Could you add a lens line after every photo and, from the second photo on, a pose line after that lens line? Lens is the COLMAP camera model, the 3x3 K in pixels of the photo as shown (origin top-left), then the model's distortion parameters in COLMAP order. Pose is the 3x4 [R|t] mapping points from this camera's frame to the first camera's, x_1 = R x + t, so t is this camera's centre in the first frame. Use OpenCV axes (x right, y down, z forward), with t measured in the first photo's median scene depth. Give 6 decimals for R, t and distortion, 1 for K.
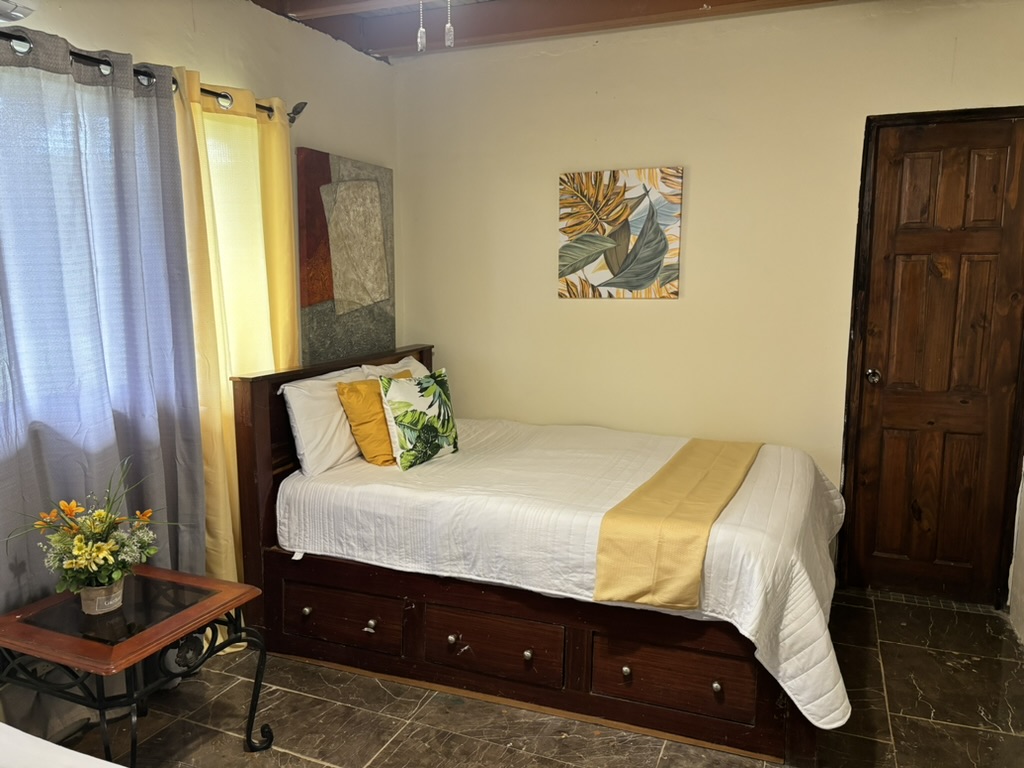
lens RADIAL K [[765.2, 0, 513.0], [0, 765.2, 393.2], [0, 0, 1]] dist [0.125846, -0.406397]
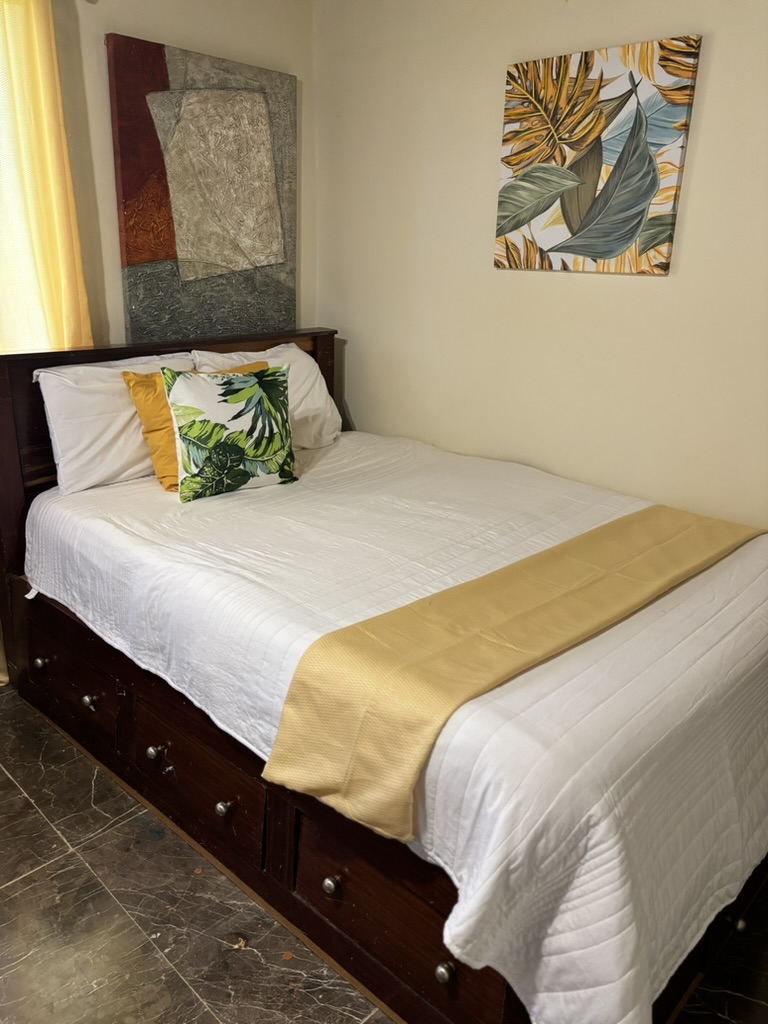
lens RADIAL K [[767.5, 0, 384.0], [0, 767.5, 512.0], [0, 0, 1]] dist [0.013141, -0.005013]
pose [[0.928024, 0.142989, -0.343986, 0.249216], [-0.081703, 0.979043, 0.186548, -0.036467], [0.363451, -0.145016, 0.920257, 0.344230]]
